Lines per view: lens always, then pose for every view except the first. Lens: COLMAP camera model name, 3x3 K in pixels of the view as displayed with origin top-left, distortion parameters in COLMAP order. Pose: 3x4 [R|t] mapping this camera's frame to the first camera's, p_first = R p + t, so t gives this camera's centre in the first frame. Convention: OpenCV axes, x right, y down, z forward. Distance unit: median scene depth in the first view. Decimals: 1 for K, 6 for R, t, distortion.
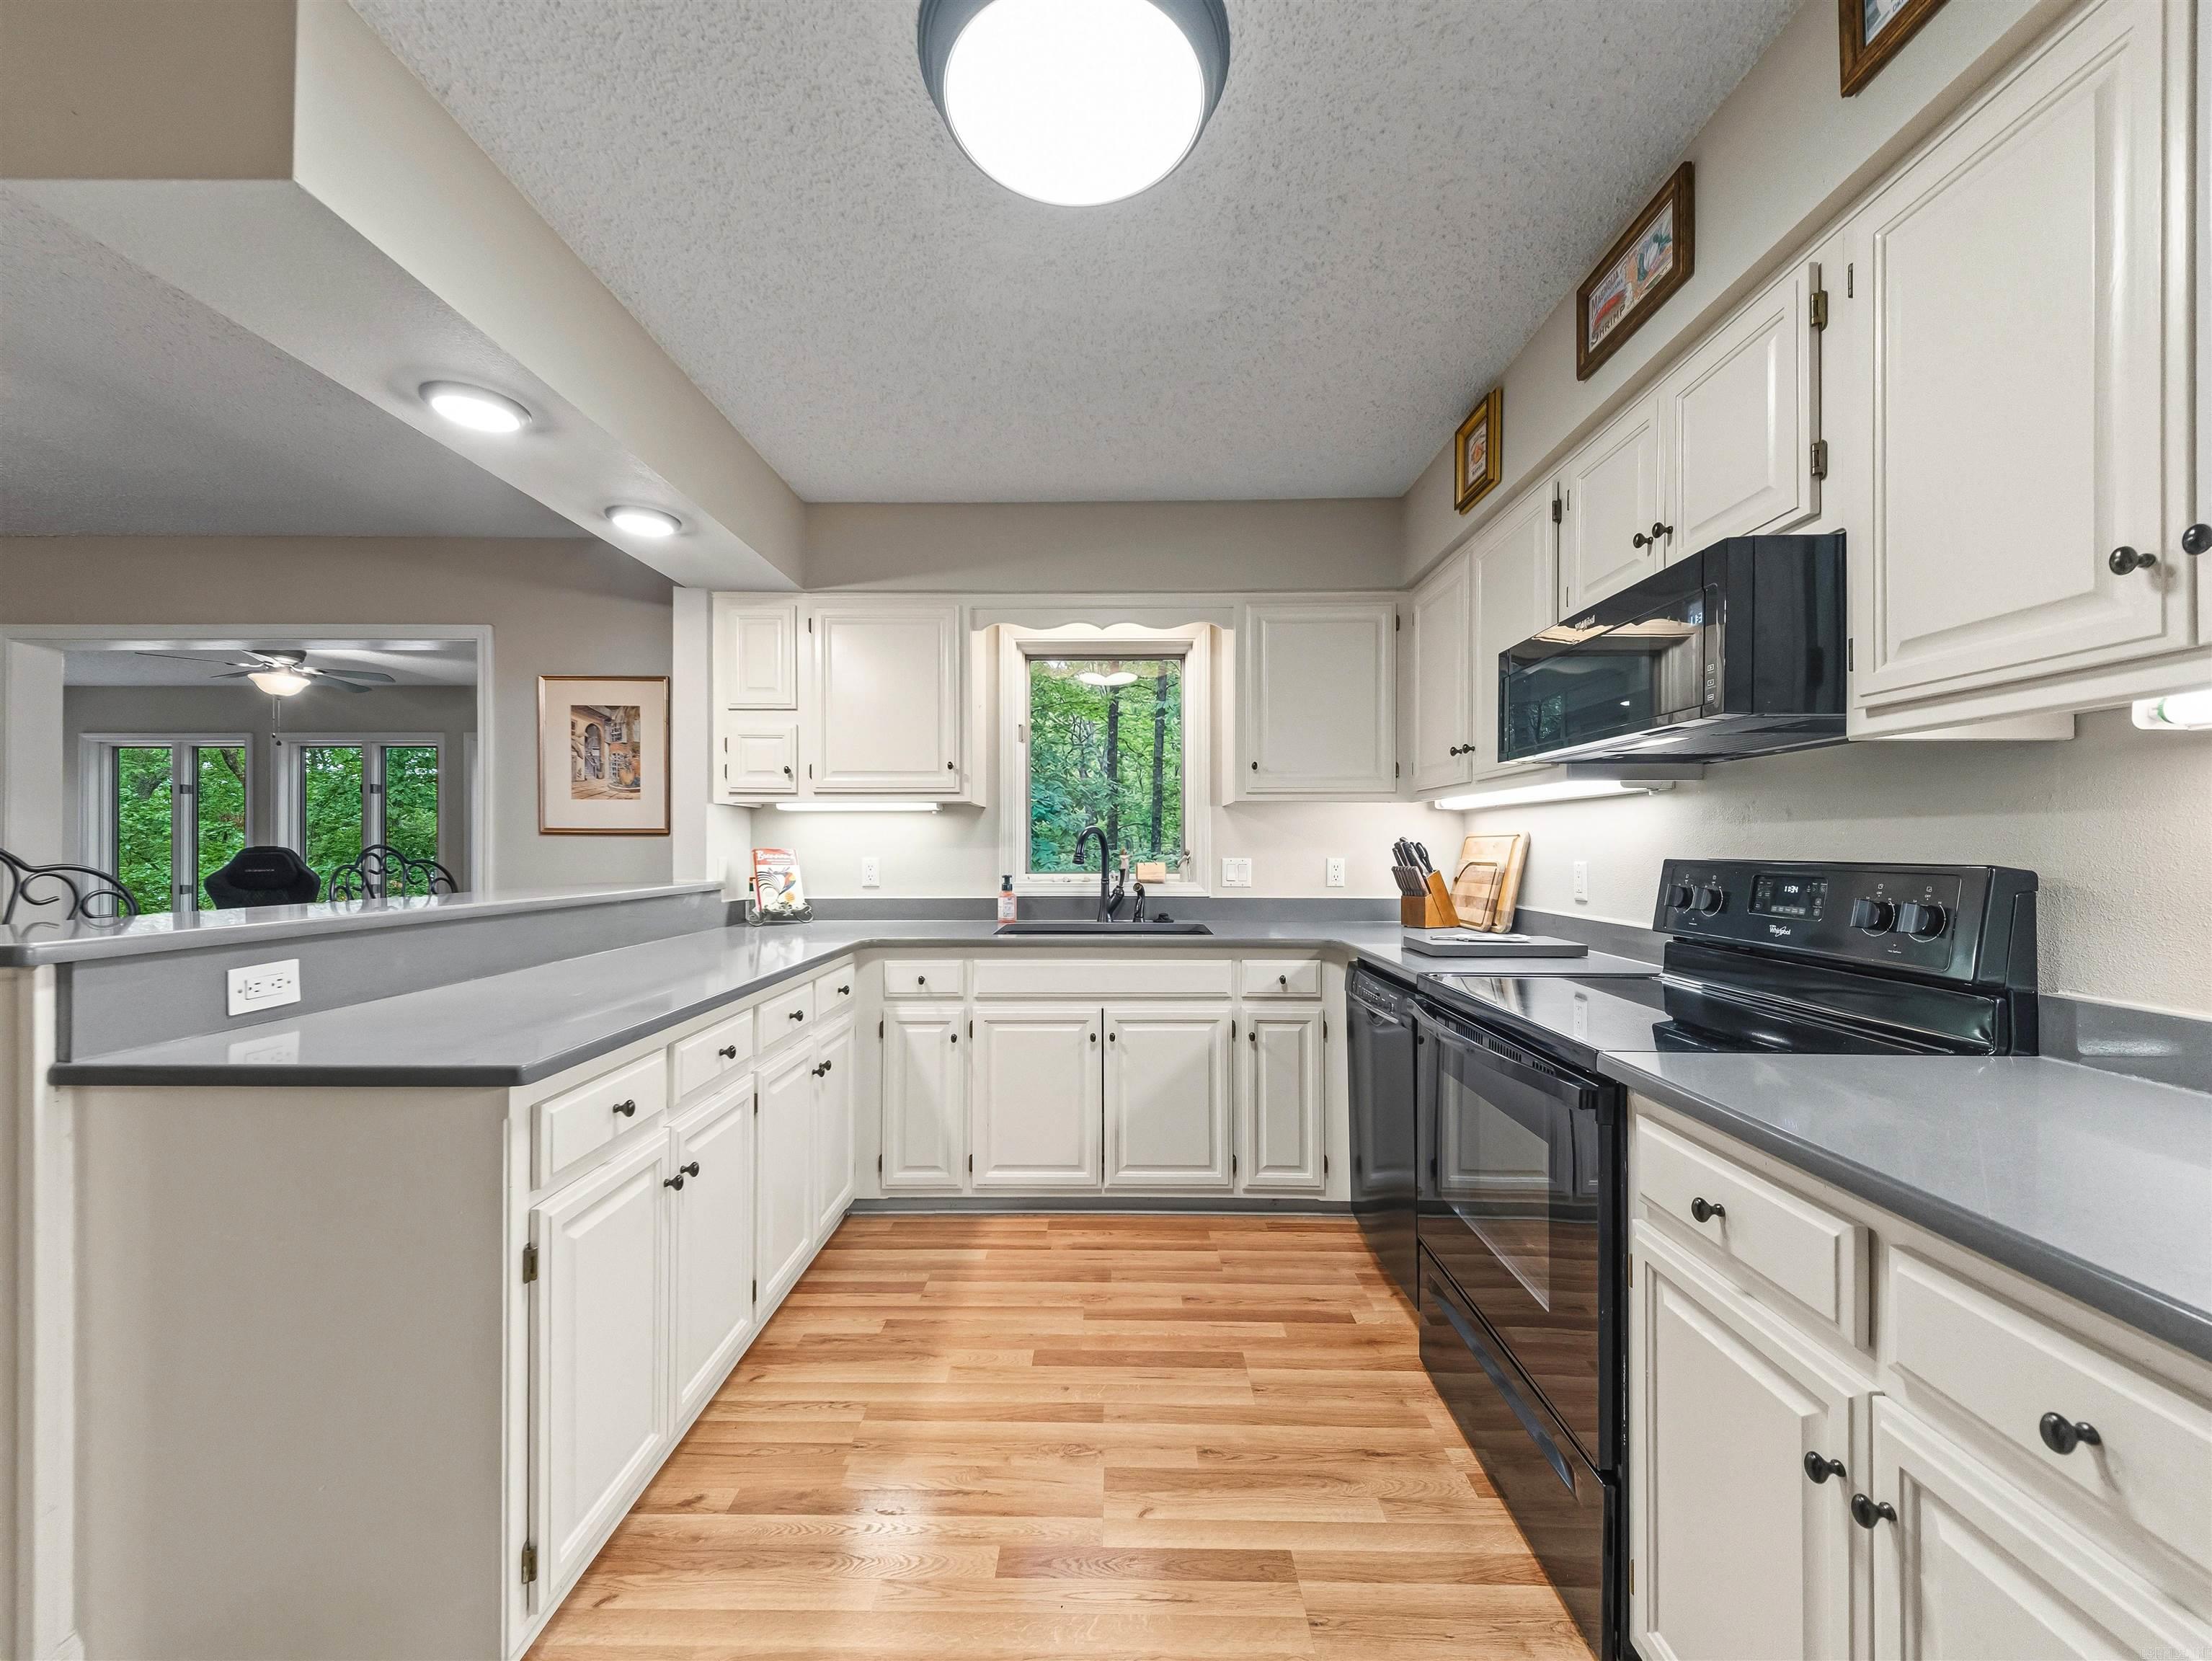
lens RADIAL K [[853.0, 0, 1119.7], [0, 853.0, 846.1], [0, 0, 1]] dist [0.023882, -0.005933]
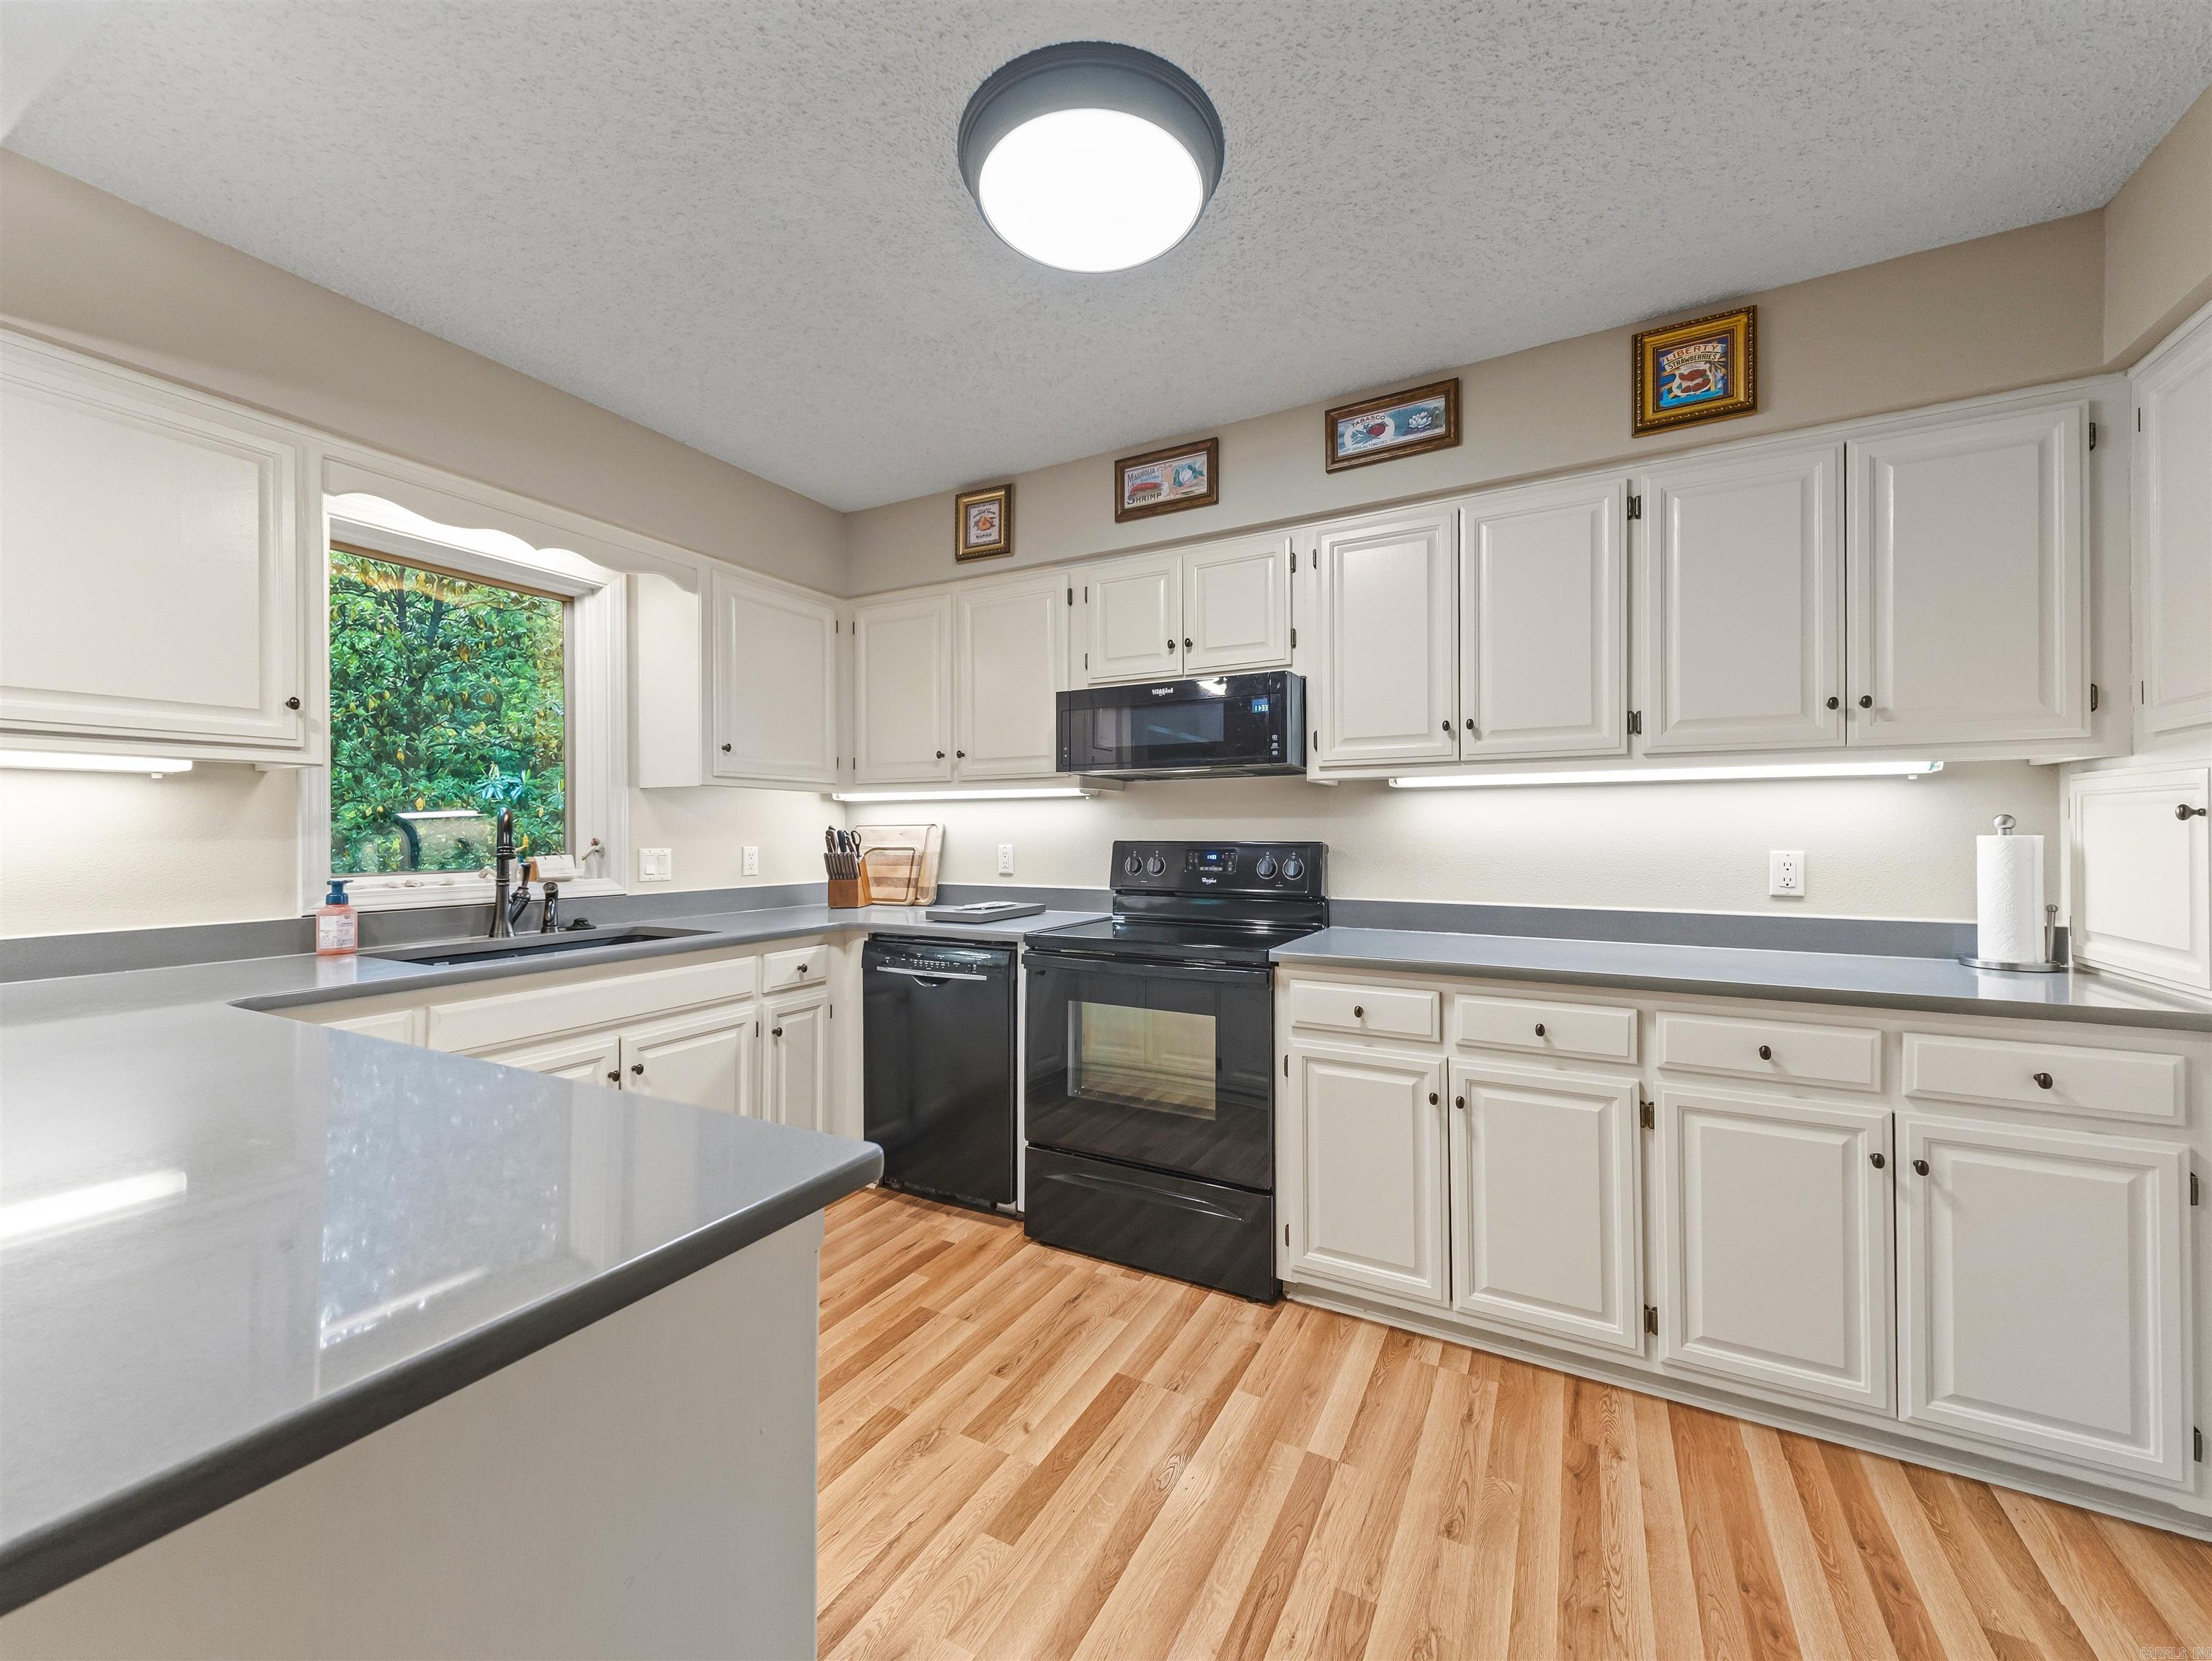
lens RADIAL K [[851.4, 0, 1106.0], [0, 851.4, 830.5], [0, 0, 1]] dist [0.021389, -0.006072]
pose [[0.473990, -0.000507, 0.880530, -0.514632], [0.002402, 0.999997, -0.000717, -0.002432], [-0.880527, 0.002455, 0.473990, 0.214711]]
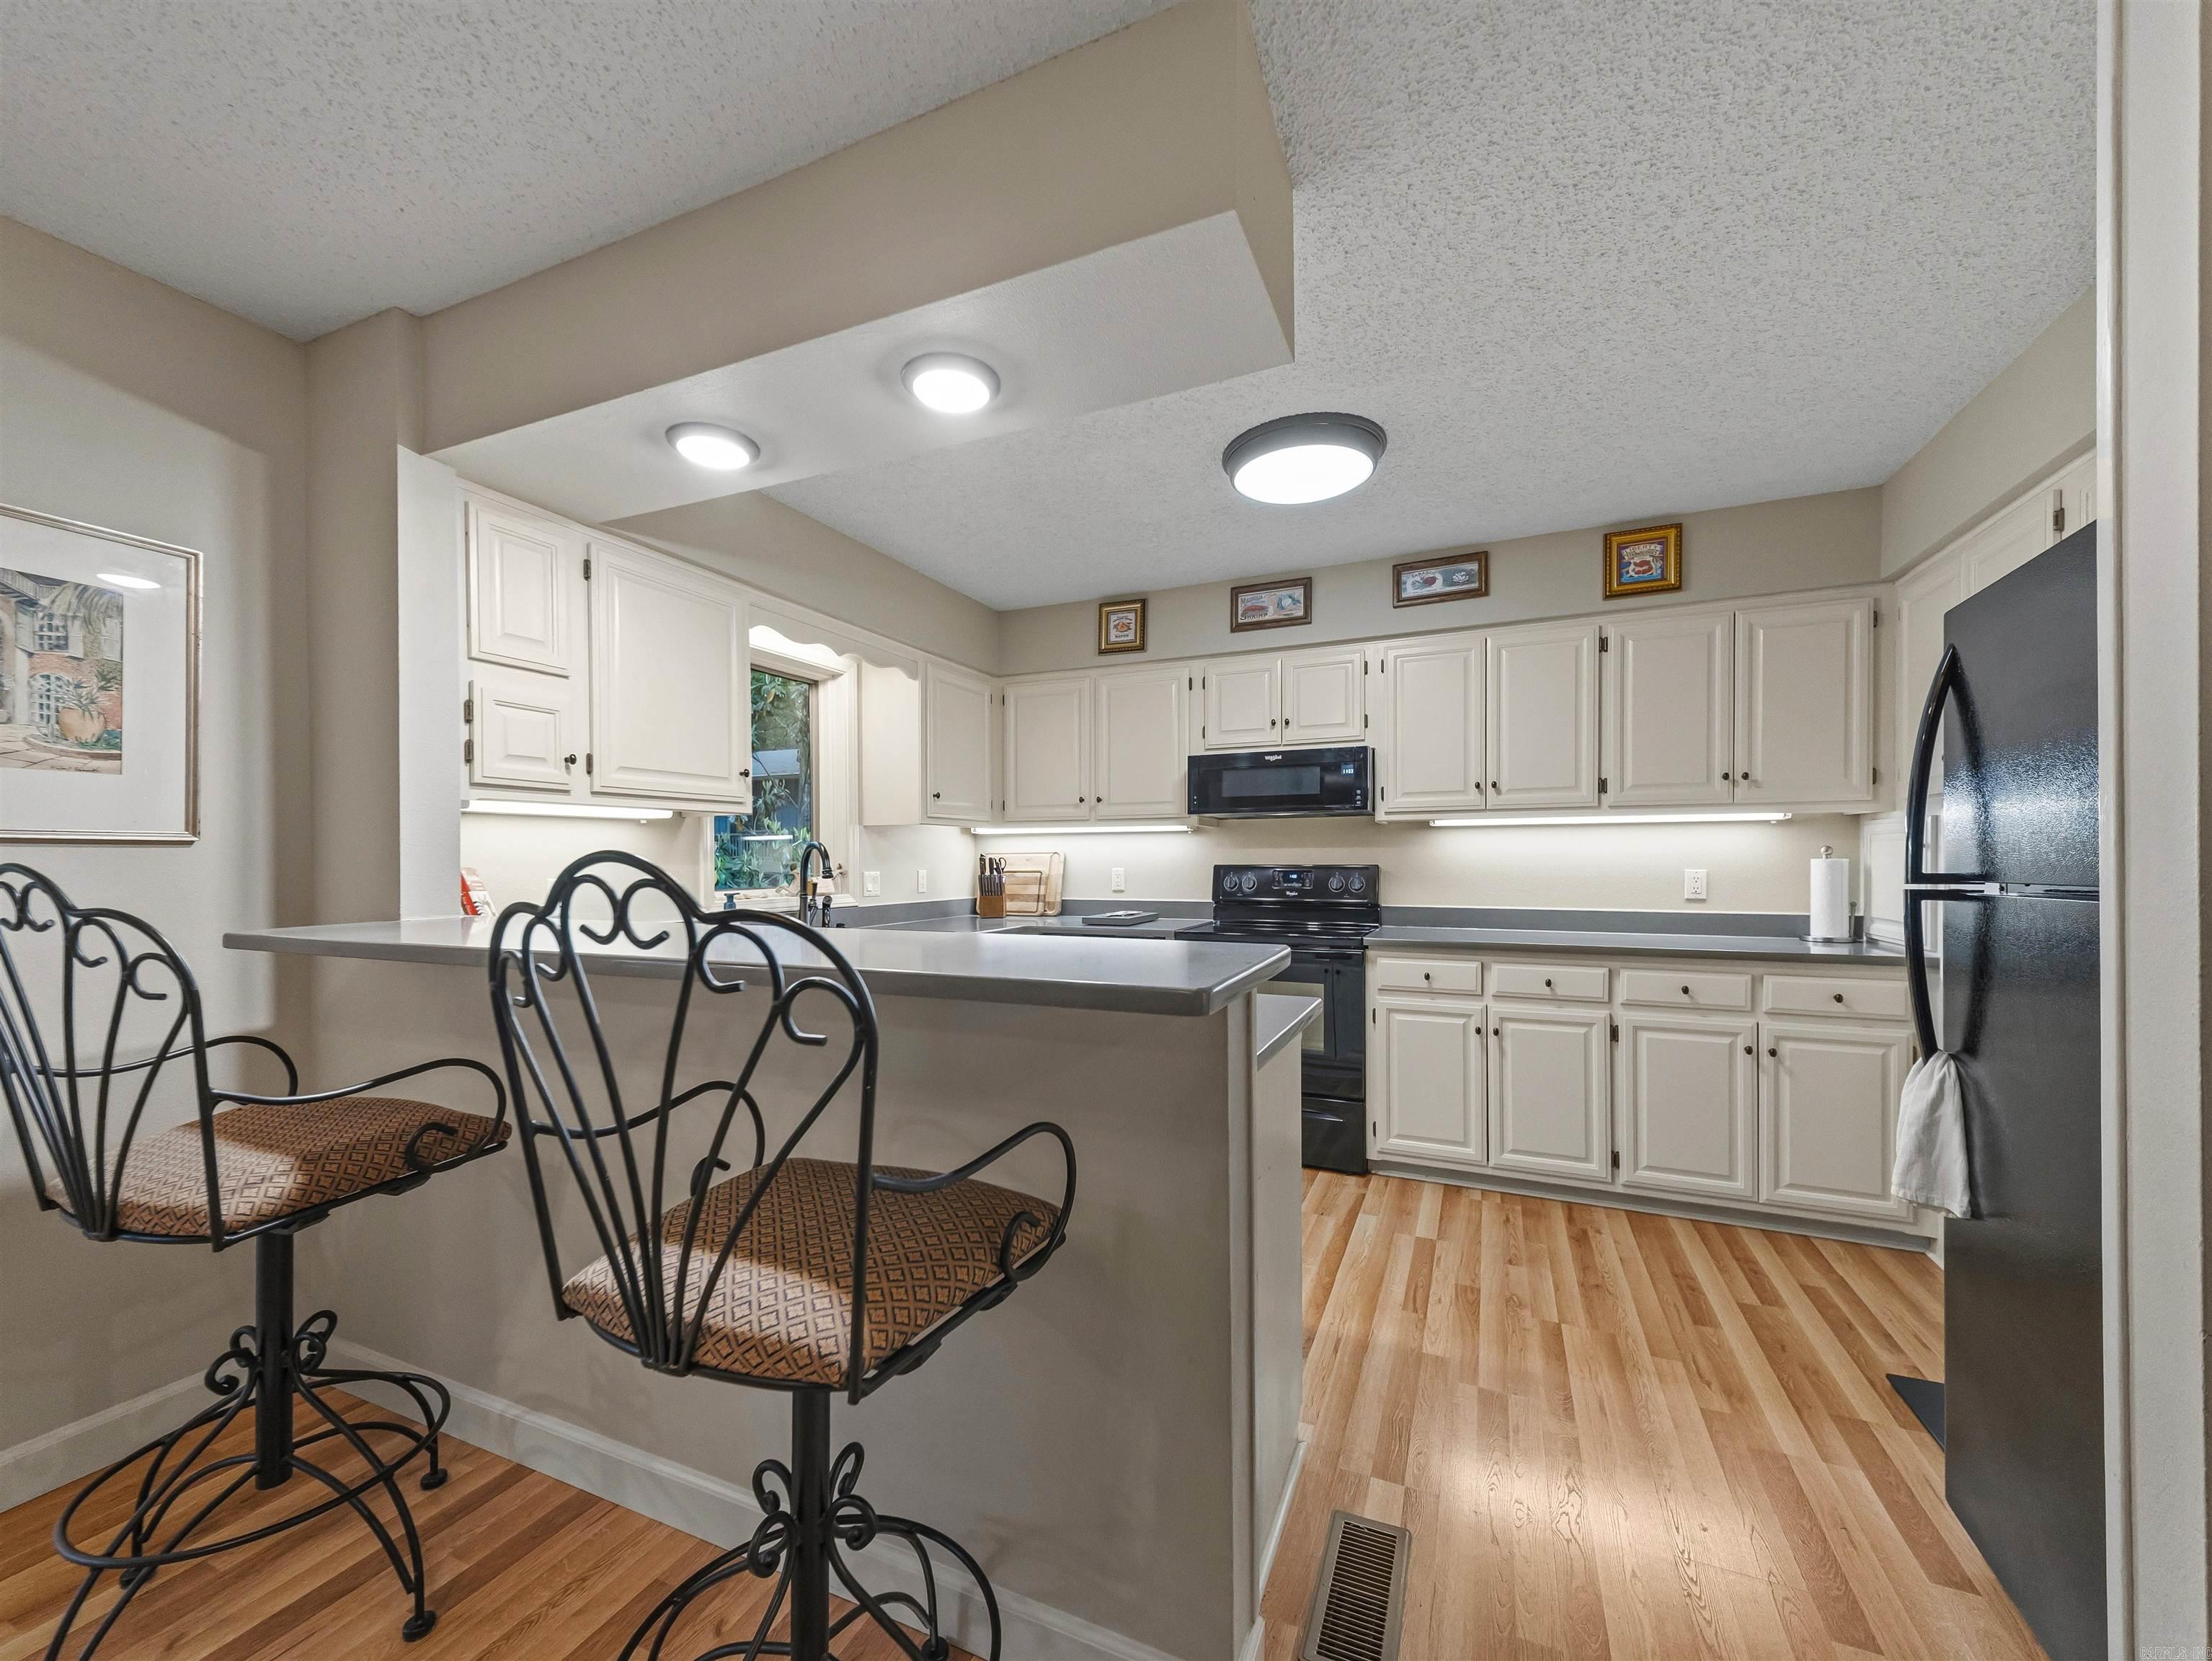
lens RADIAL K [[838.9, 0, 1100.0], [0, 838.9, 868.9], [0, 0, 1]] dist [0.014698, -0.000396]
pose [[0.414038, -0.013479, 0.910160, -0.945412], [0.004135, 0.999908, 0.012927, -0.002396], [-0.910250, -0.001589, 0.414056, 0.309060]]
